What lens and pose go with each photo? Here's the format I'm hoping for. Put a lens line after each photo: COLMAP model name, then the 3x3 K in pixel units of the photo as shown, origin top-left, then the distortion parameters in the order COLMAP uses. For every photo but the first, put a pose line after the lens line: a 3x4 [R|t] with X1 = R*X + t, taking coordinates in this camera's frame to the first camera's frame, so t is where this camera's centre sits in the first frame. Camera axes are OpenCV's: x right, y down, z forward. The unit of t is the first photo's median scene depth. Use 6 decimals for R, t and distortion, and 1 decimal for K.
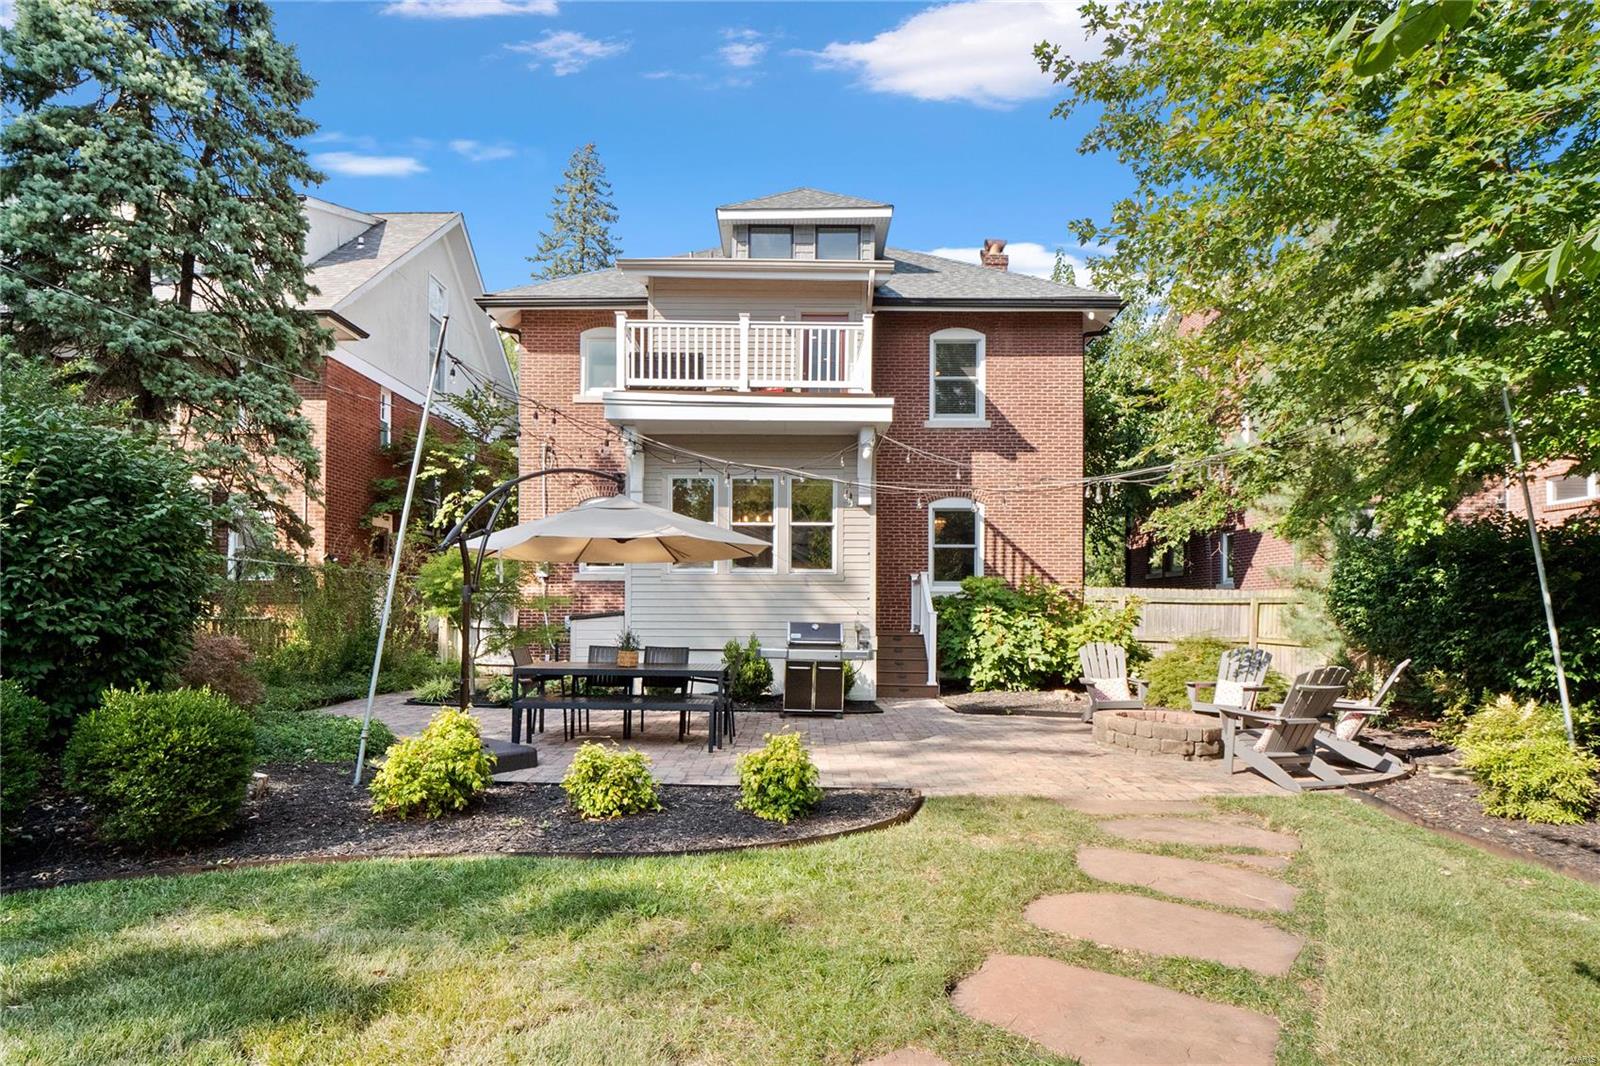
lens RADIAL K [[771.6, 0, 810.5], [0, 771.6, 608.8], [0, 0, 1]] dist [-0.002514, 0.000248]
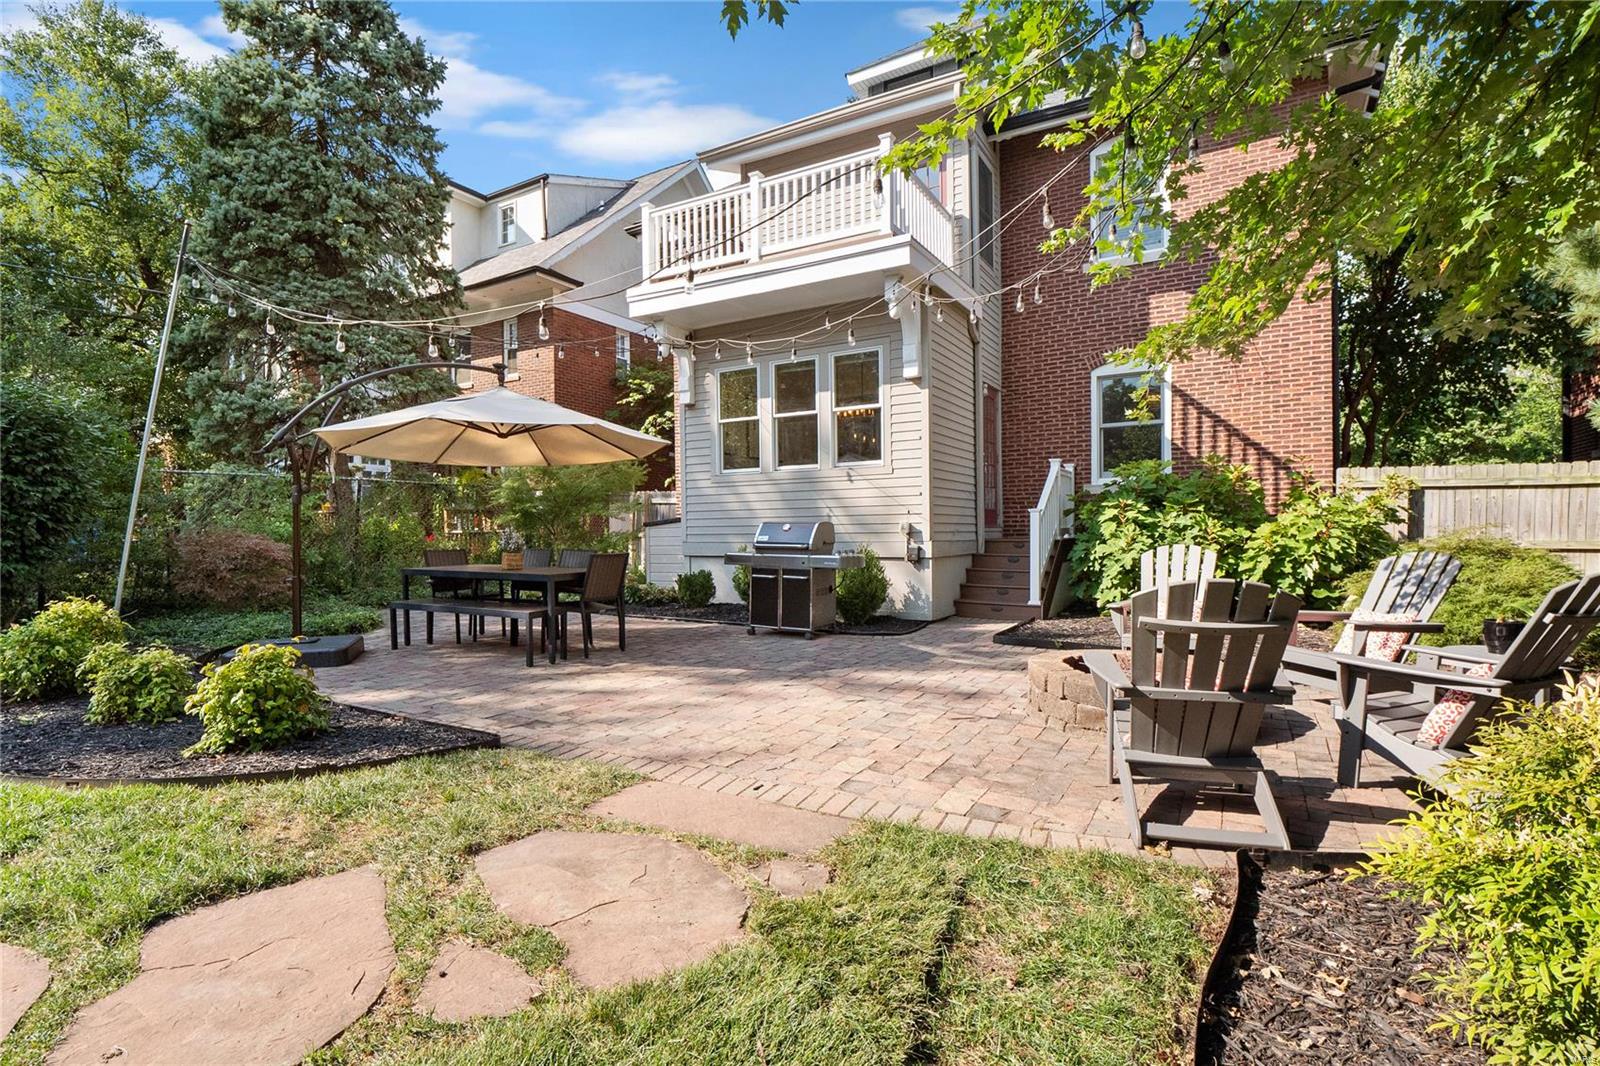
lens RADIAL K [[771.6, 0, 799.1], [0, 771.6, 539.0], [0, 0, 1]] dist [-0.002514, 0.000248]
pose [[0.867318, -0.012375, -0.497601, 0.360082], [0.017632, 0.999827, 0.005867, 0.026698], [0.497443, -0.013862, 0.867386, 0.238213]]
